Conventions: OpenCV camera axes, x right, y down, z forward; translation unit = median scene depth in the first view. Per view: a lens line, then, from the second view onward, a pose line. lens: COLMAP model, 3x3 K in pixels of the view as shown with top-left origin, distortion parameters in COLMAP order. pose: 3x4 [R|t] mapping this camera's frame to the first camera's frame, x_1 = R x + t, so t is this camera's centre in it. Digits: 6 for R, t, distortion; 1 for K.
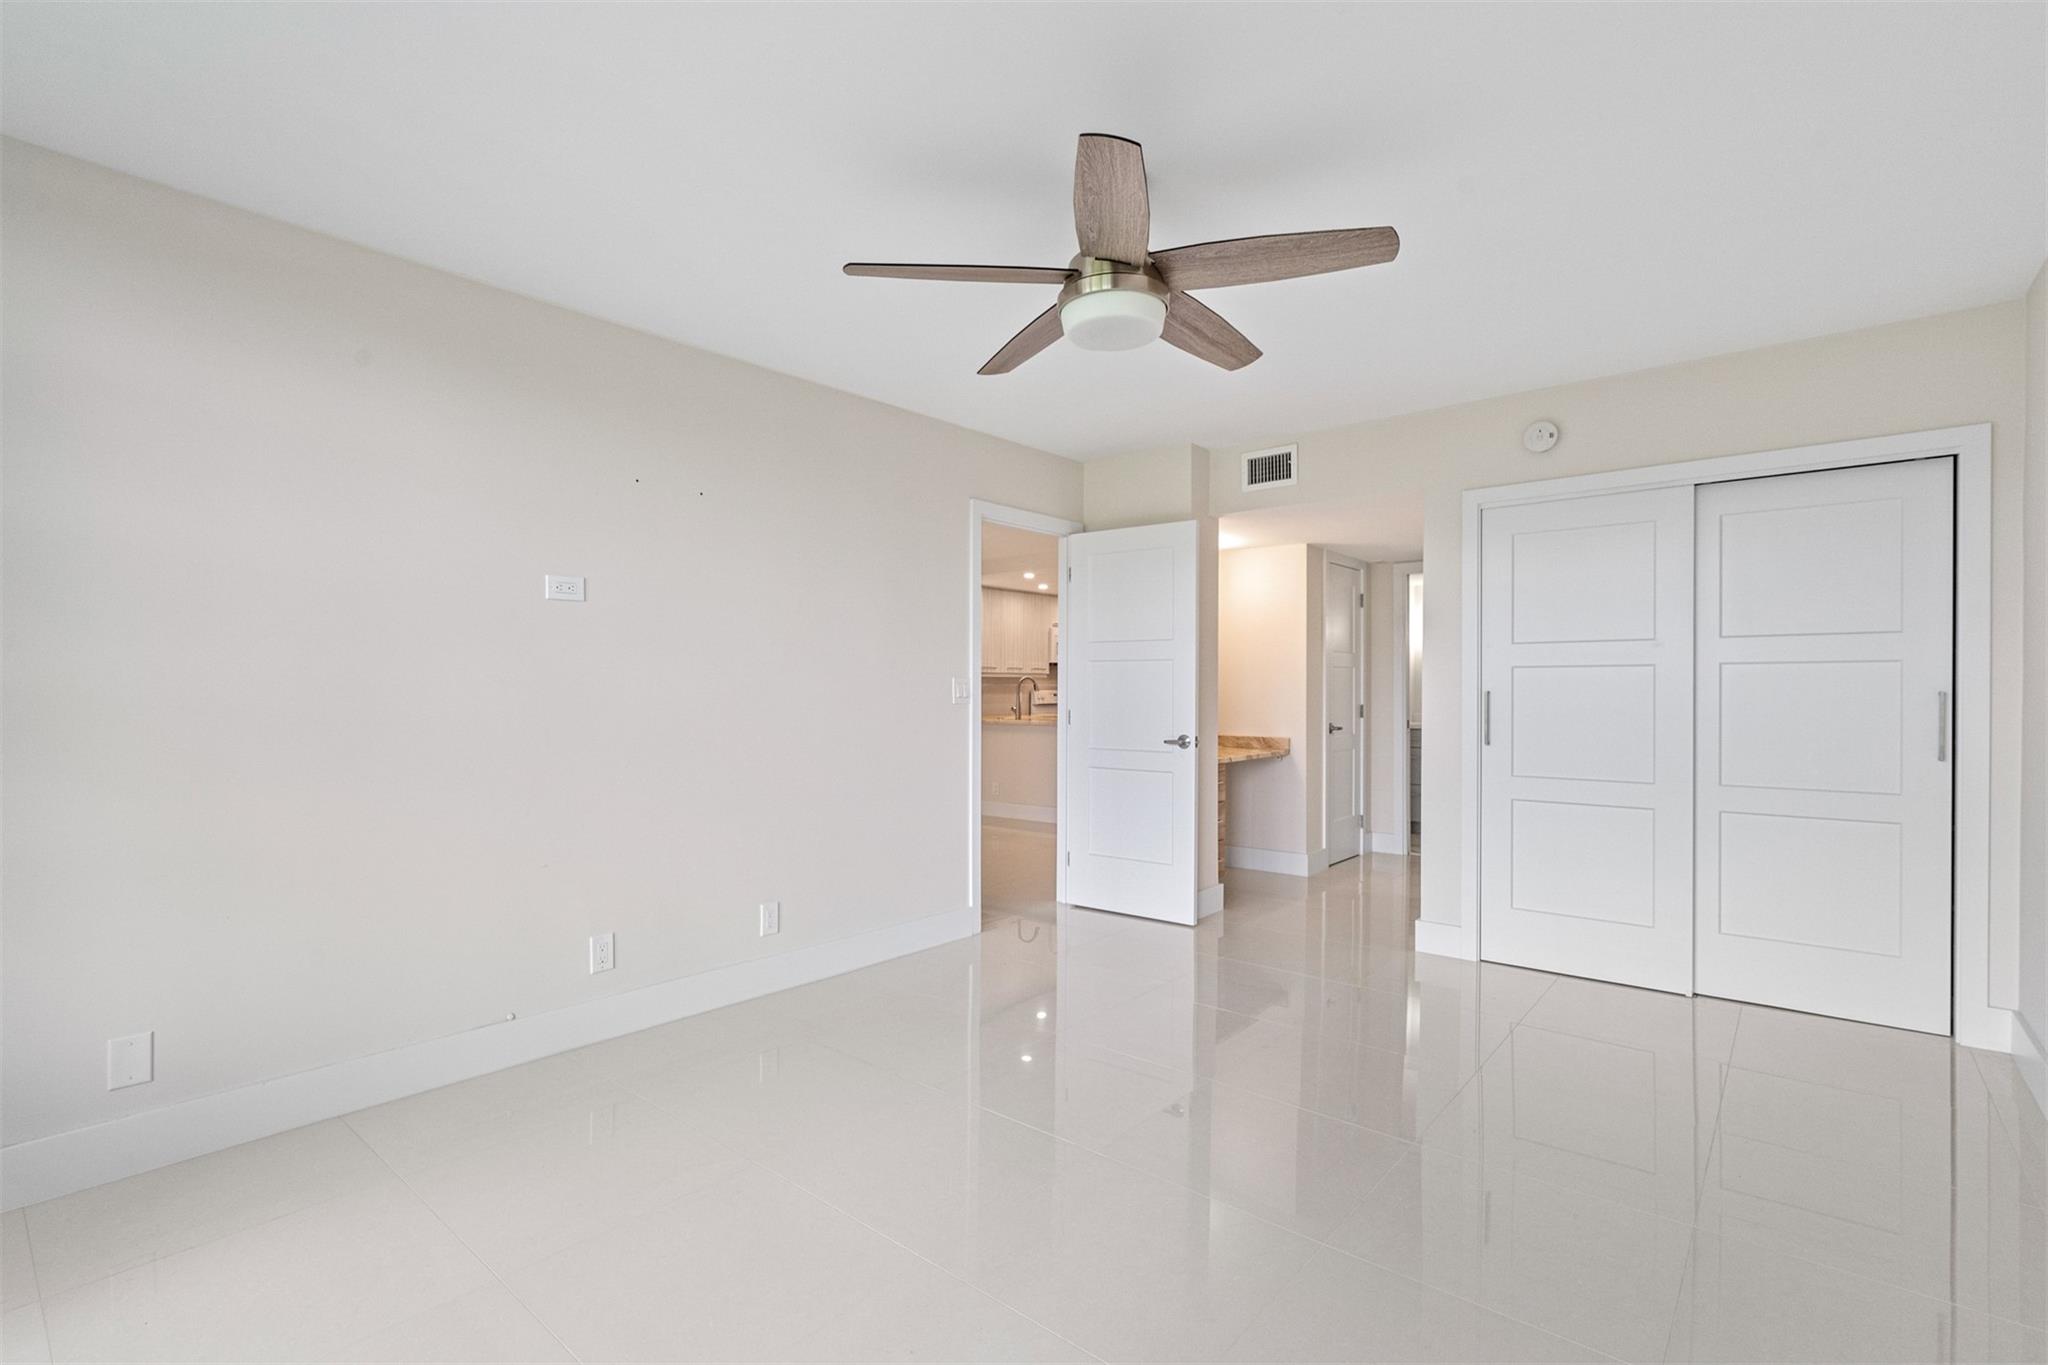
lens RADIAL K [[934.0, 0, 1016.8], [0, 934.0, 688.2], [0, 0, 1]] dist [-0.003792, -0.000030]
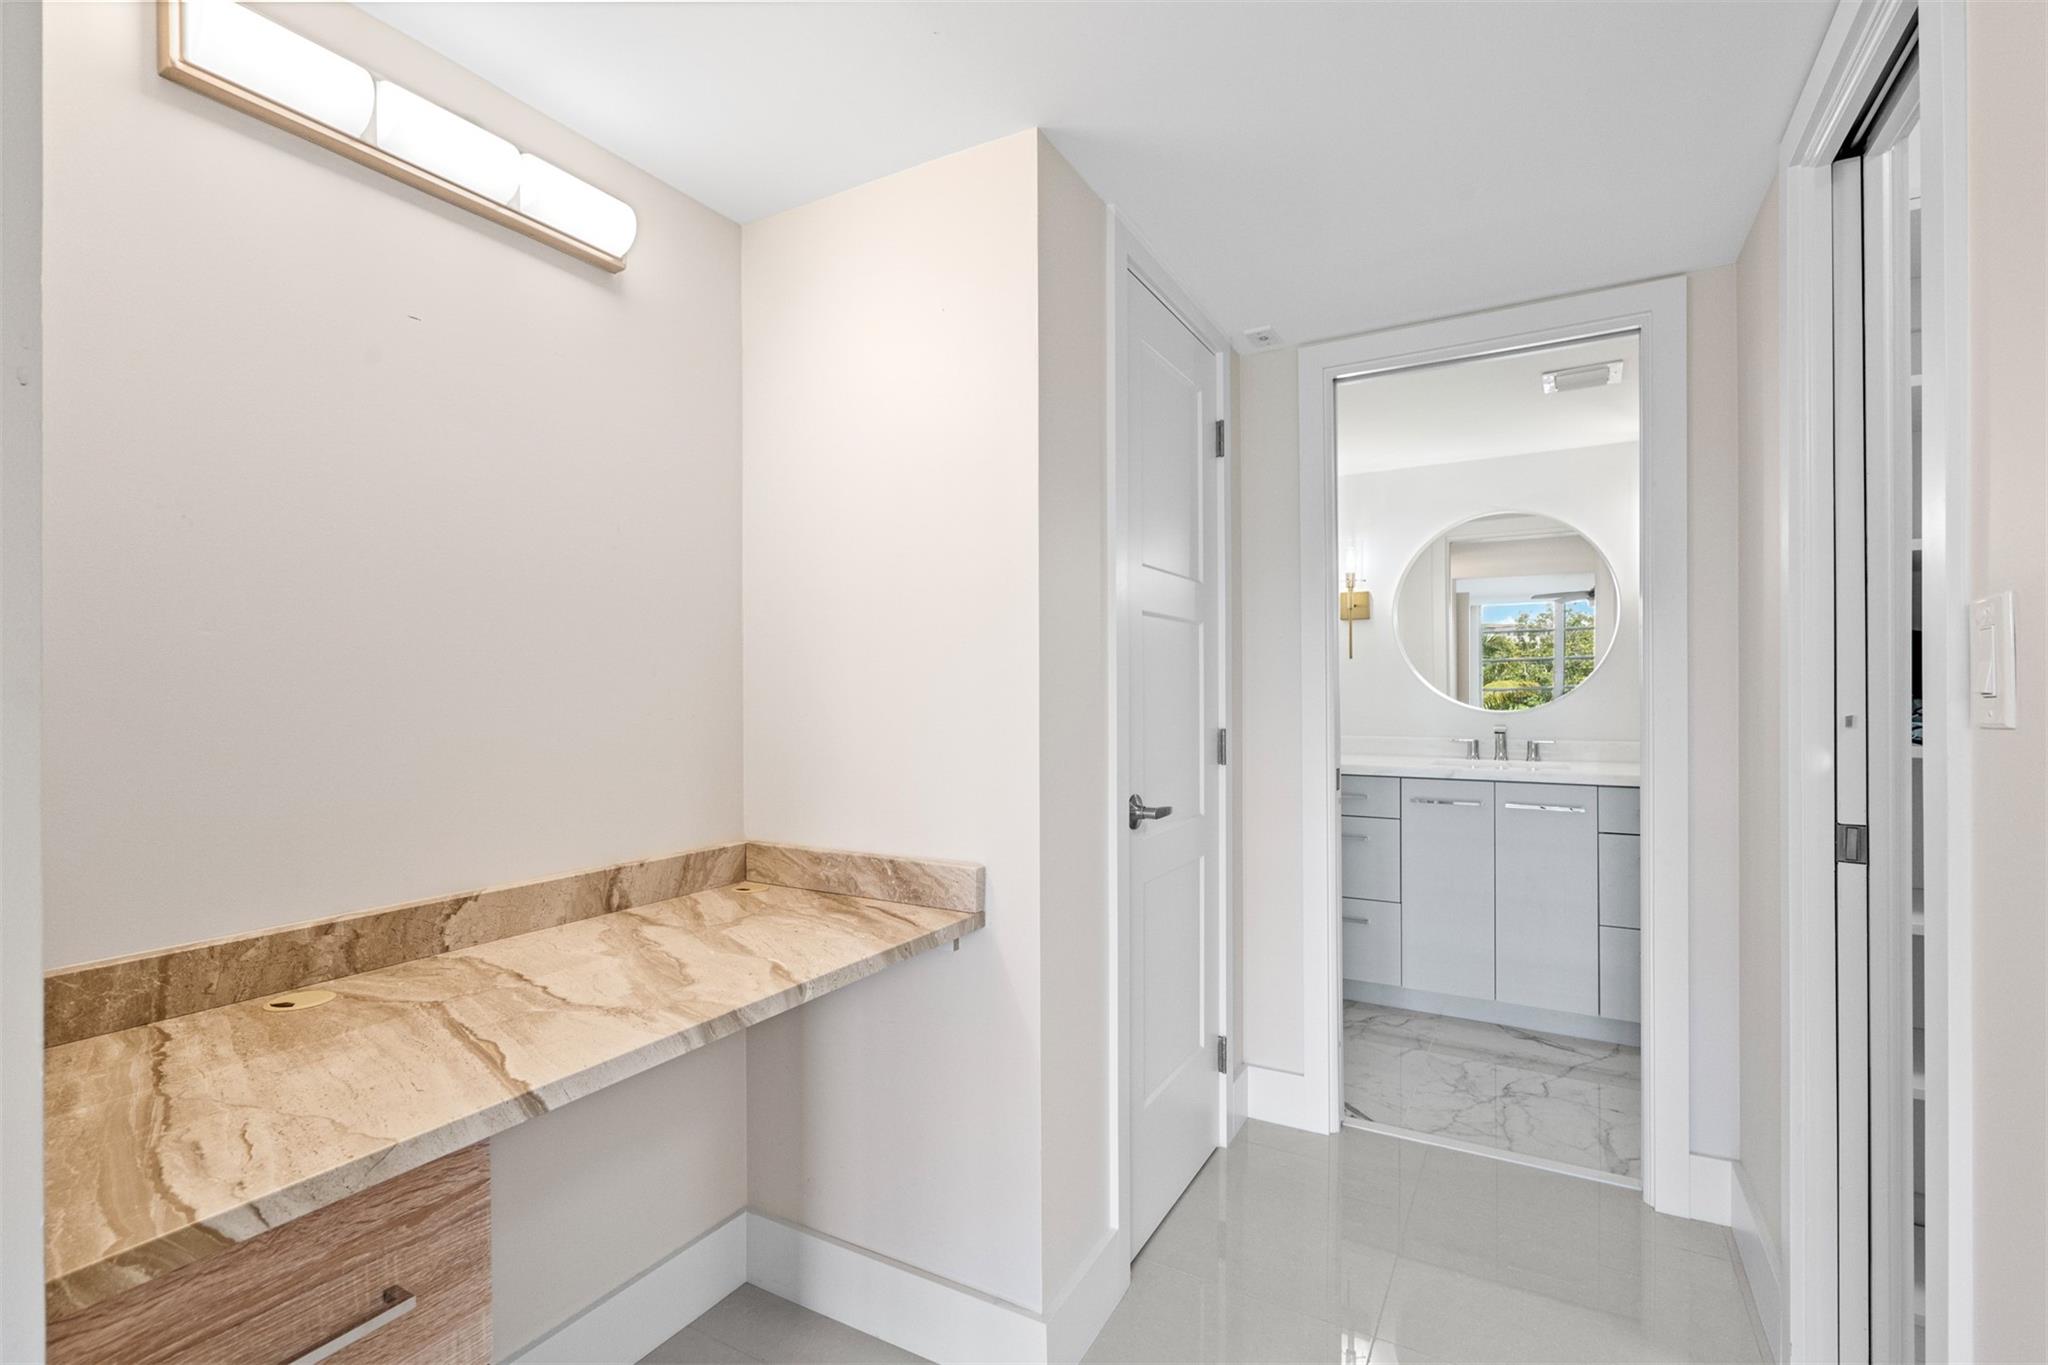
lens RADIAL K [[934.0, 0, 1016.8], [0, 934.0, 688.2], [0, 0, 1]] dist [-0.003792, -0.000030]
pose [[0.985341, -0.005422, 0.170513, 0.246621], [0.005581, 0.999984, -0.000449, 0.002362], [-0.170508, 0.001394, 0.985355, 0.705758]]
